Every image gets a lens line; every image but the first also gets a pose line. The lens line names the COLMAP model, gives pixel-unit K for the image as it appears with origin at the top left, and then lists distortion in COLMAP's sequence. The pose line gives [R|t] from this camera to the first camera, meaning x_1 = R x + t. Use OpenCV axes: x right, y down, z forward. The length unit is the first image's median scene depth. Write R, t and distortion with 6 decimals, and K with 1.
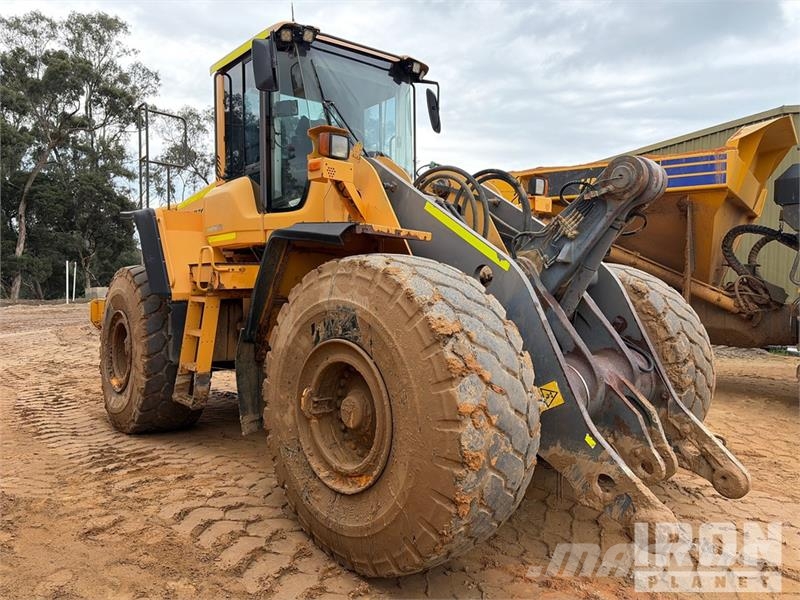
lens RADIAL K [[595.8, 0, 403.1], [0, 595.8, 300.3], [0, 0, 1]] dist [0.046686, -0.054184]
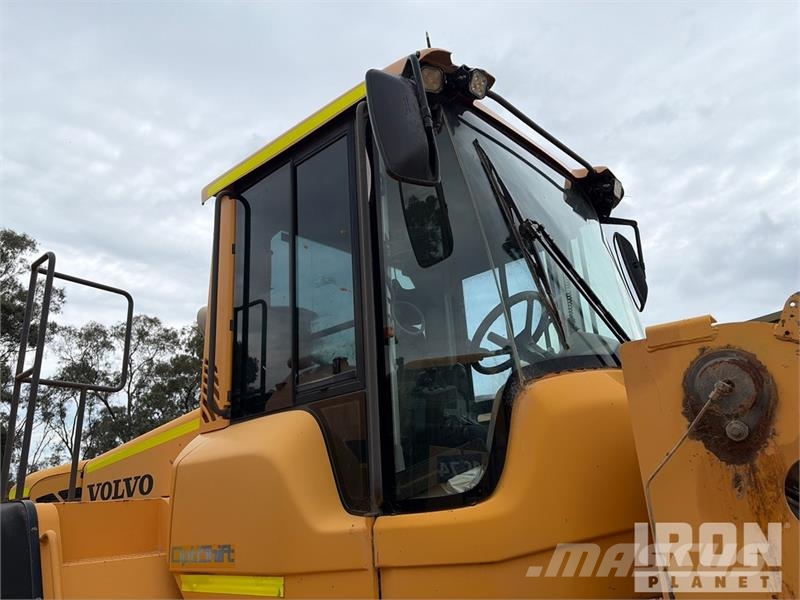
lens RADIAL K [[595.8, 0, 403.1], [0, 595.8, 300.3], [0, 0, 1]] dist [0.046686, -0.054184]
pose [[0.988508, -0.006677, 0.151021, -0.357323], [0.058199, 0.938828, -0.339432, -0.192519], [-0.139517, 0.344321, 0.928428, 0.843119]]
